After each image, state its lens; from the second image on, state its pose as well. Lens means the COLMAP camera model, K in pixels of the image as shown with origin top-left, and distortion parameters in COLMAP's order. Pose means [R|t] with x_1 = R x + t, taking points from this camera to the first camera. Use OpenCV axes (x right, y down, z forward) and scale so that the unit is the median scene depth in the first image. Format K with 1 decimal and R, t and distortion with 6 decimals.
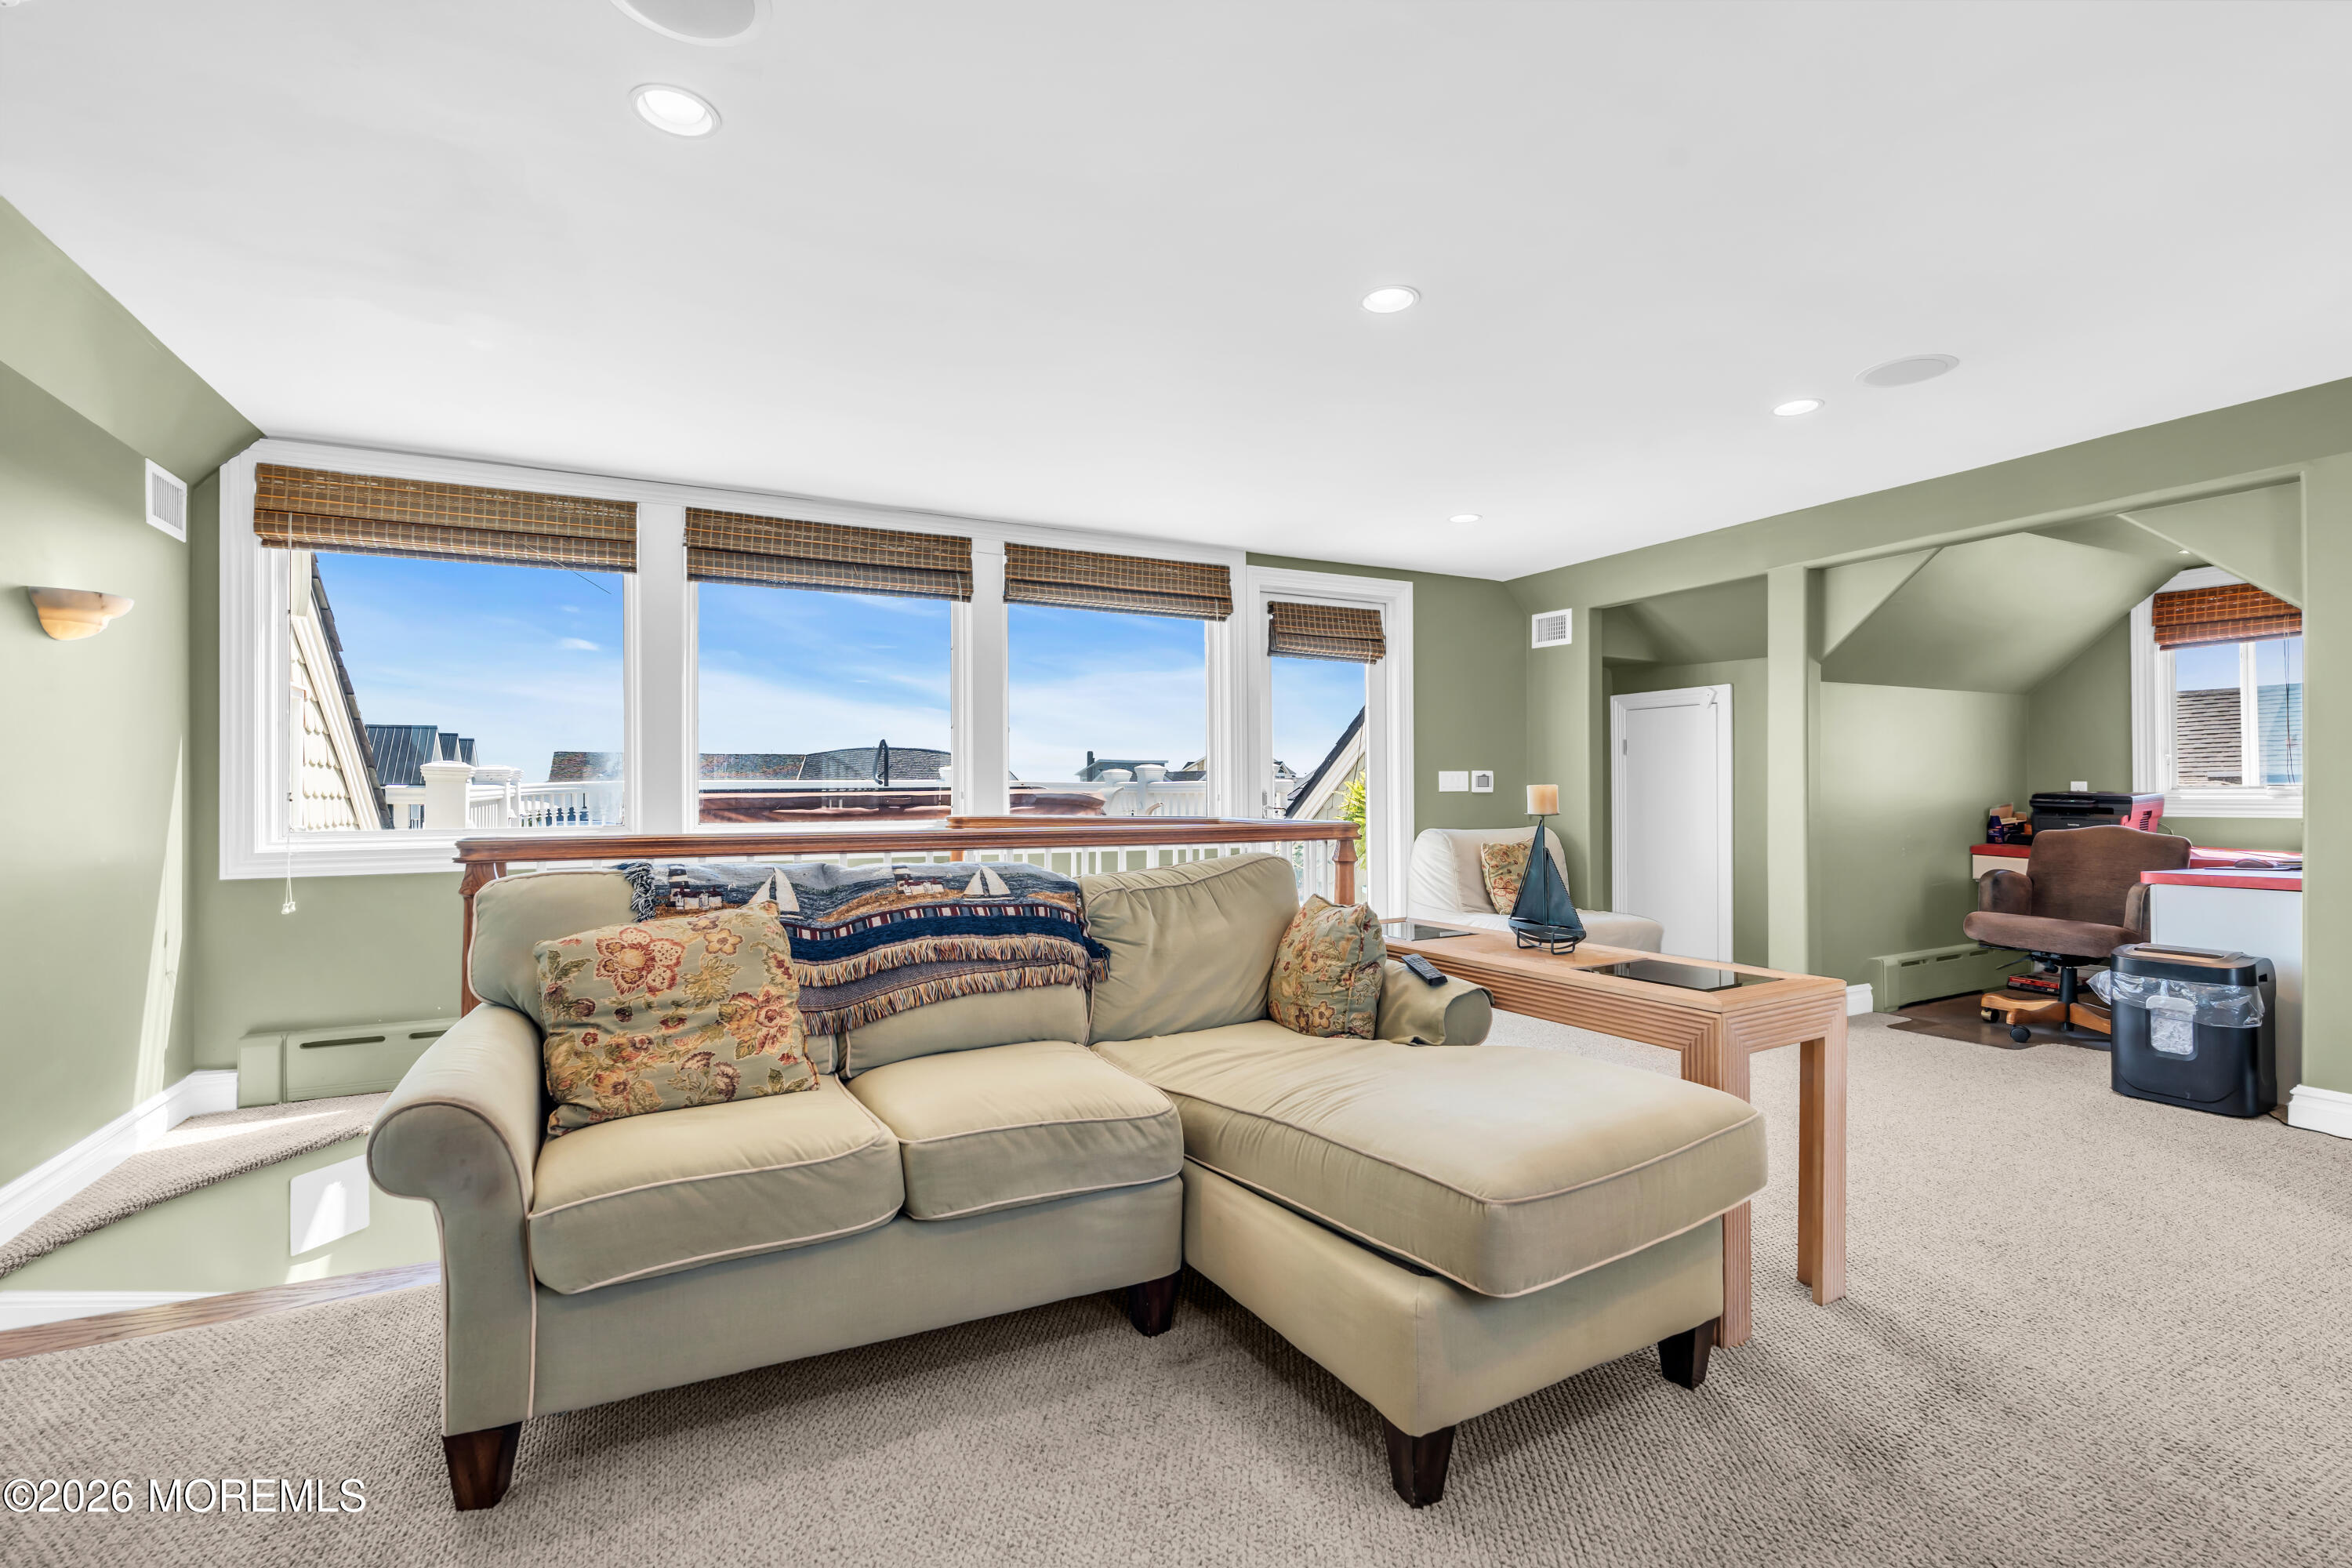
lens RADIAL K [[1080.5, 0, 1183.2], [0, 1080.5, 777.8], [0, 0, 1]] dist [-0.000319, 0.001327]
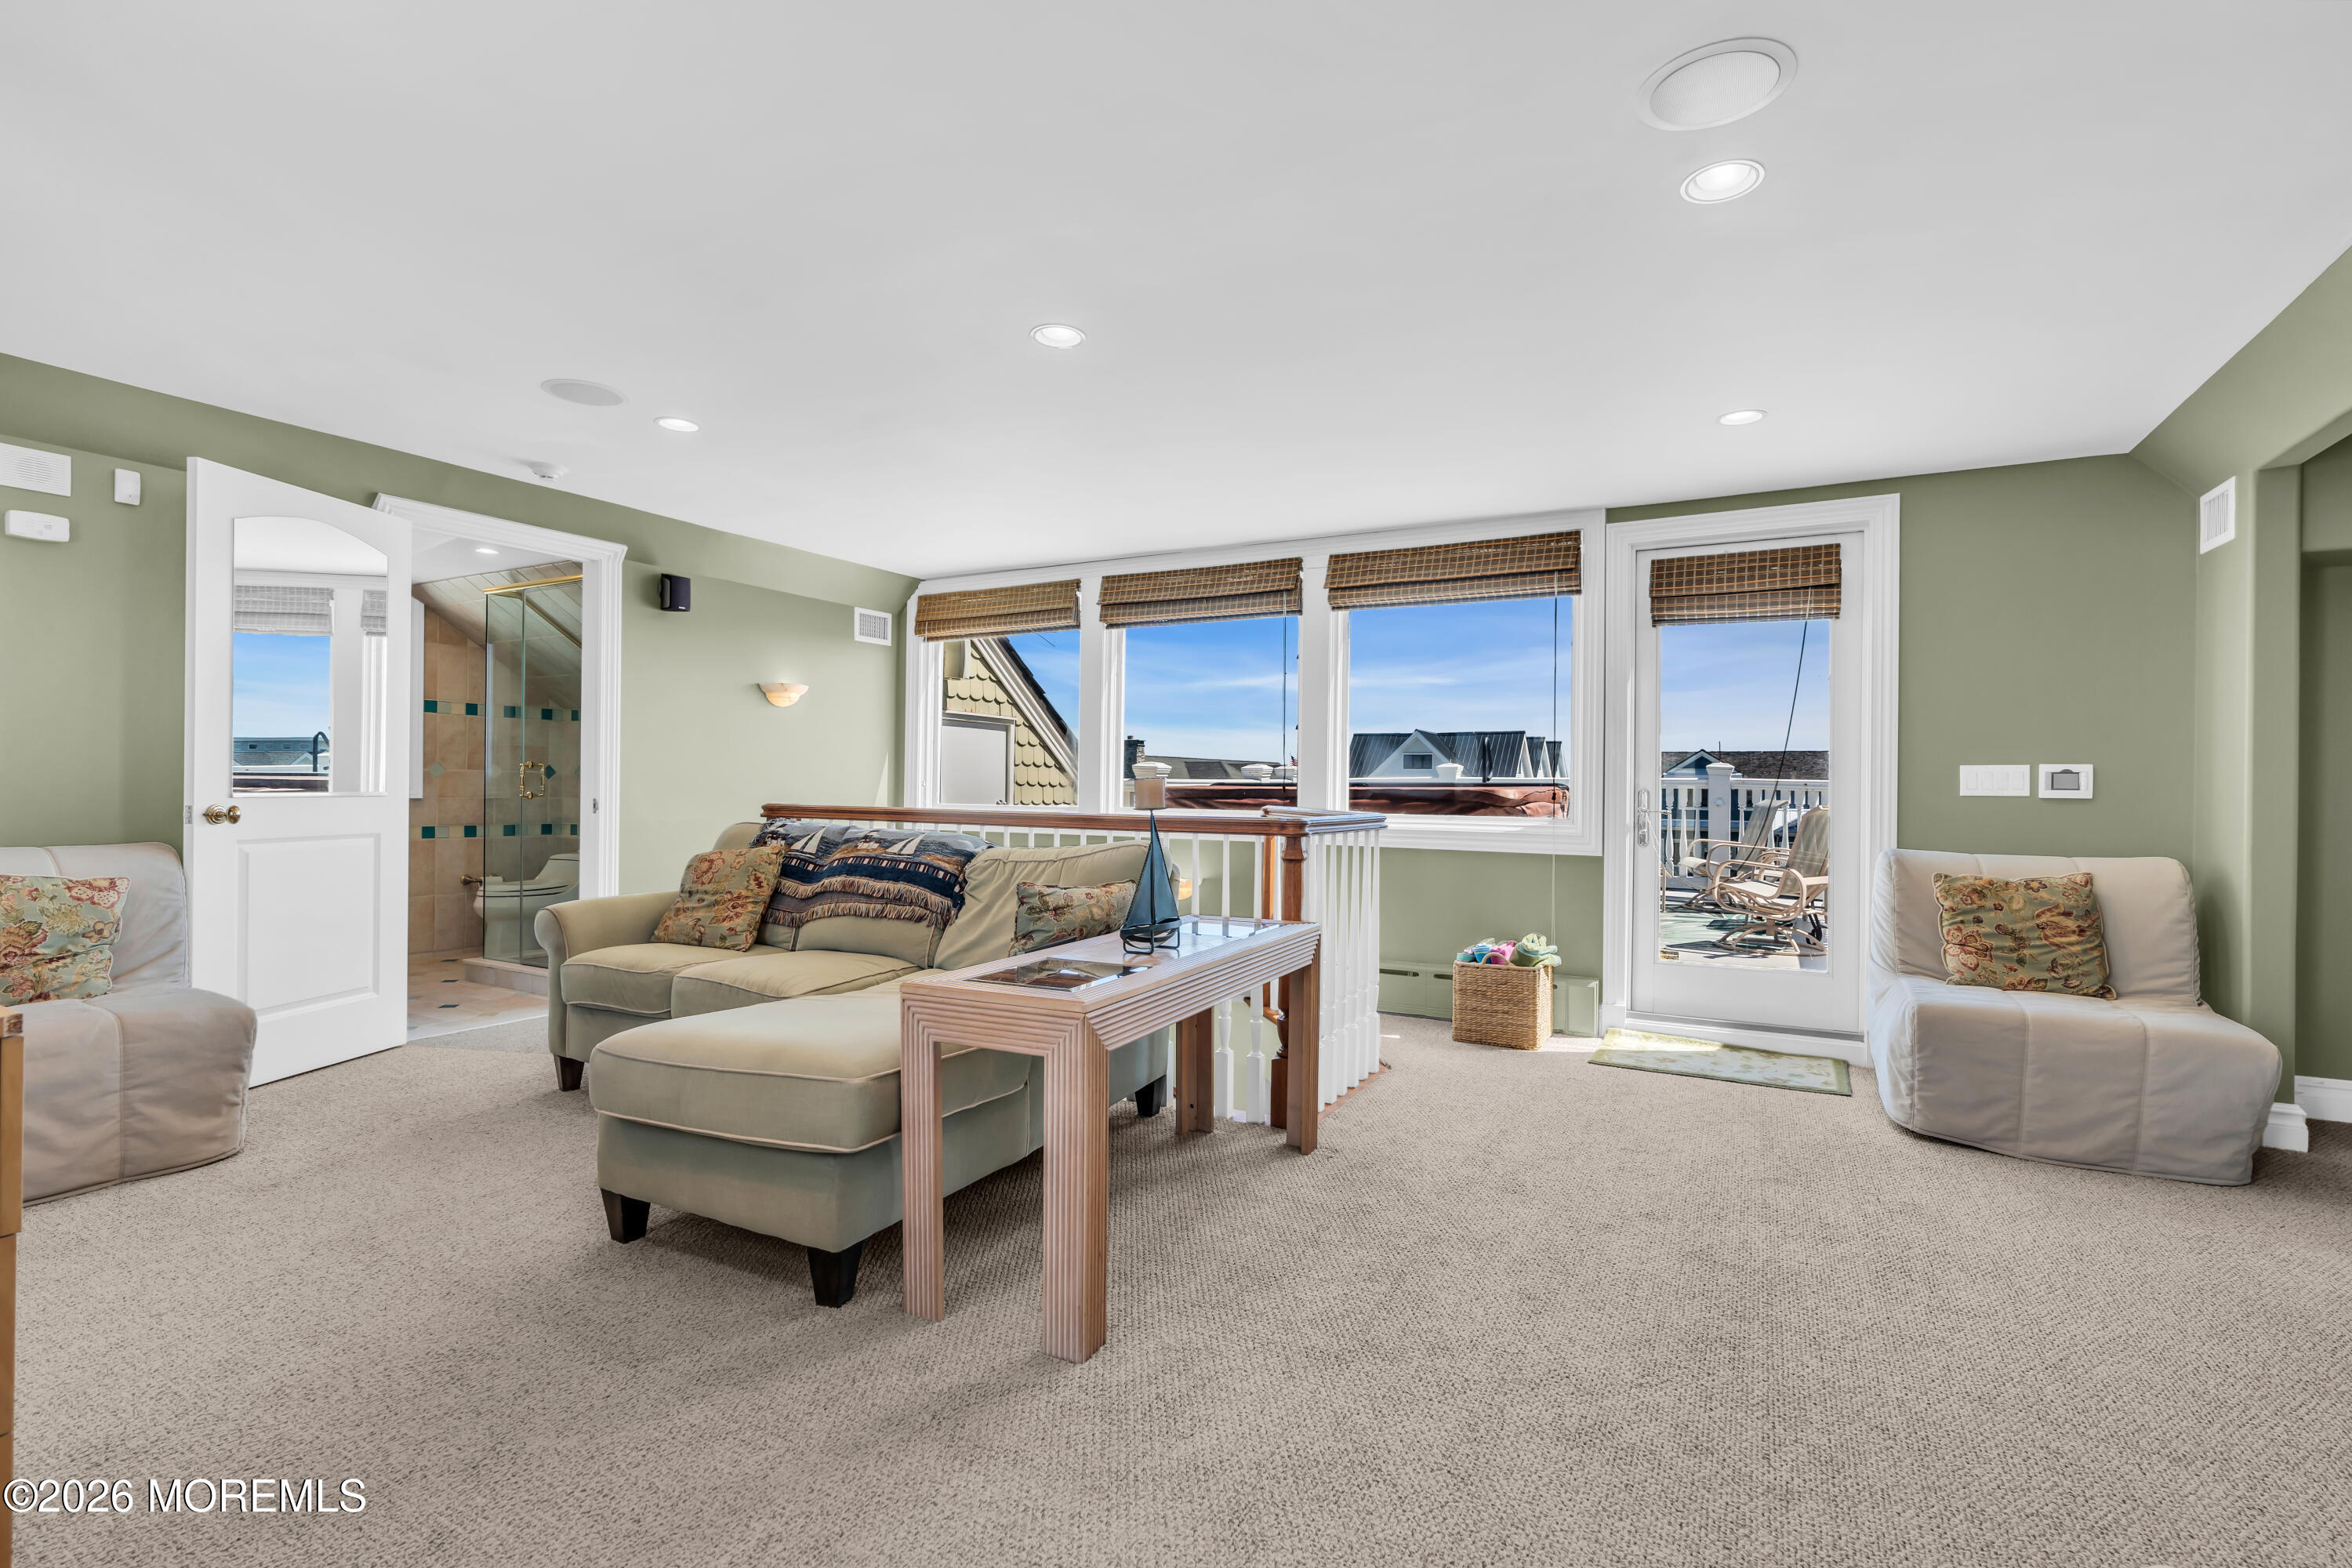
lens RADIAL K [[1080.5, 0, 1187.4], [0, 1080.5, 786.1], [0, 0, 1]] dist [-0.000319, 0.001327]
pose [[0.551407, 0.010989, -0.834164, 0.649968], [-0.003590, 0.999935, 0.010800, 0.001529], [0.834228, -0.002960, 0.551411, 0.281054]]
